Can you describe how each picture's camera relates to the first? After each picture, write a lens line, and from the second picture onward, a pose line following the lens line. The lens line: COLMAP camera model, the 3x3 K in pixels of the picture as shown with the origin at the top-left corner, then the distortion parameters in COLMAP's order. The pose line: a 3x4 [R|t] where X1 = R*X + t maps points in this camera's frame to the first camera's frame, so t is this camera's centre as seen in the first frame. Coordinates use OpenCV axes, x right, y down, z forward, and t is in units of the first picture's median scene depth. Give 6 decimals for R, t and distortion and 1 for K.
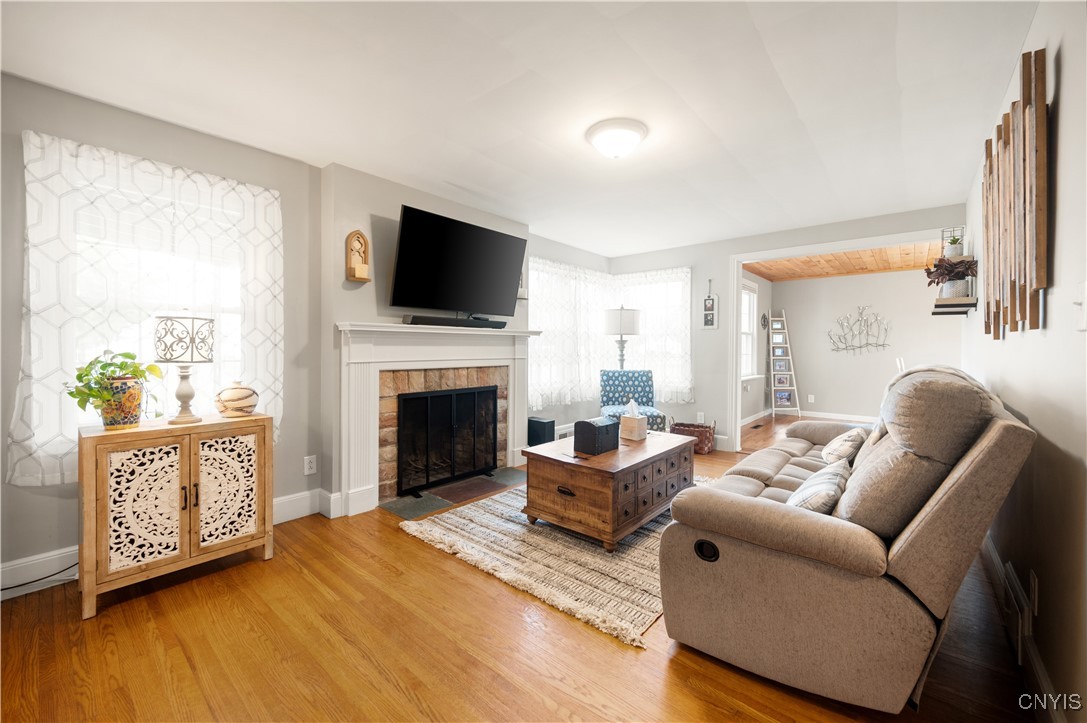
lens RADIAL K [[439.8, 0, 541.5], [0, 439.8, 345.3], [0, 0, 1]] dist [0.001622, 0.000457]
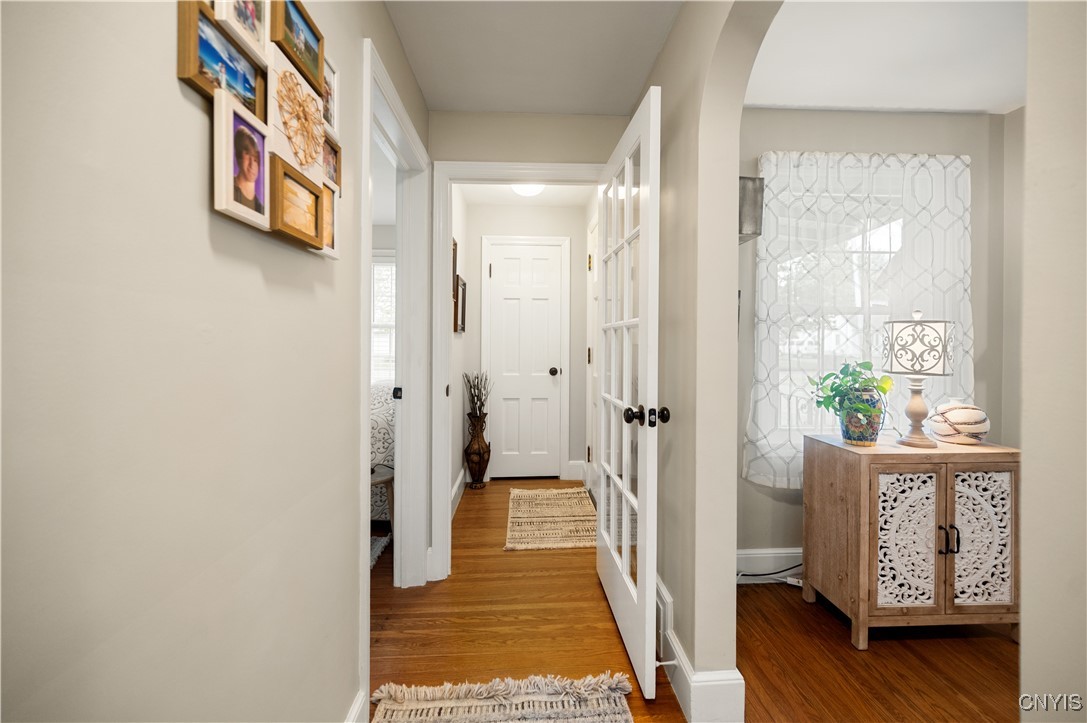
lens RADIAL K [[439.8, 0, 542.7], [0, 439.8, 338.2], [0, 0, 1]] dist [0.001622, 0.000457]
pose [[0.690747, -0.009288, -0.723036, -0.714281], [0.000868, 0.999927, -0.012015, -0.021332], [0.723096, 0.007672, 0.690705, -0.111644]]
